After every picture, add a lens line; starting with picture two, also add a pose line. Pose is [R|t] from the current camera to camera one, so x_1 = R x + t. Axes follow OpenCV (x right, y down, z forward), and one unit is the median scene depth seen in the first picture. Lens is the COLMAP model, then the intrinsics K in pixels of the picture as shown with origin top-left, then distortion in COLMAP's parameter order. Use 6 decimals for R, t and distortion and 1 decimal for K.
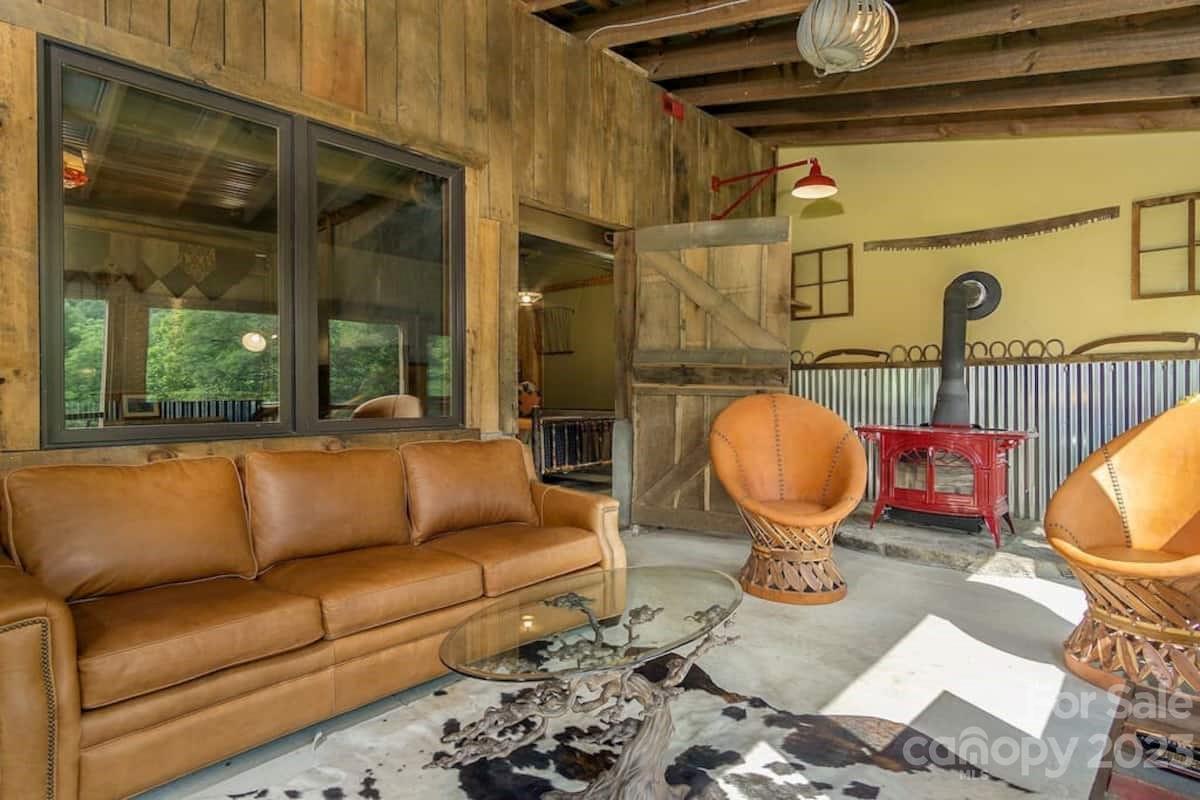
lens RADIAL K [[633.5, 0, 600.0], [0, 633.5, 400.0], [0, 0, 1]] dist [0.000381, 0.001101]
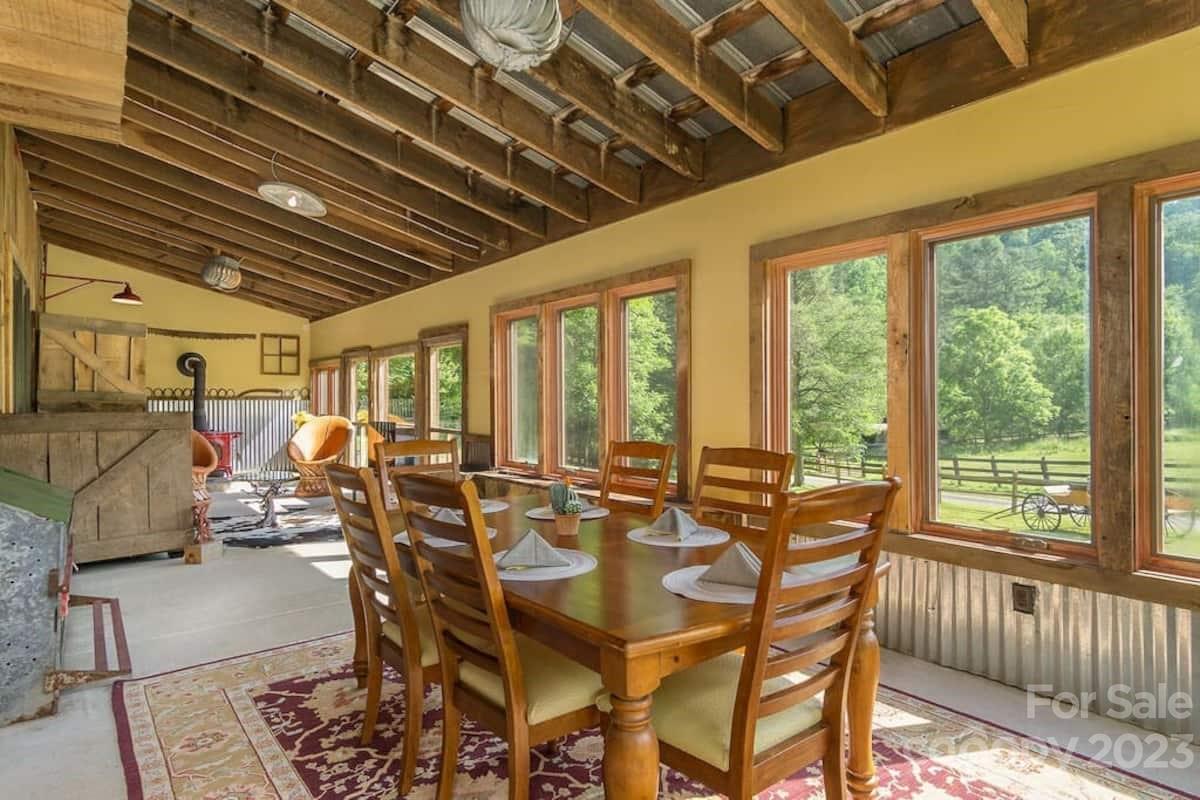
lens RADIAL K [[633.5, 0, 600.0], [0, 633.5, 400.0], [0, 0, 1]] dist [0.000381, 0.001101]
pose [[0.136624, 0.002585, 0.990620, -1.327416], [0.014586, 0.999883, -0.004621, -0.030091], [-0.990516, 0.015080, 0.136570, -0.582759]]
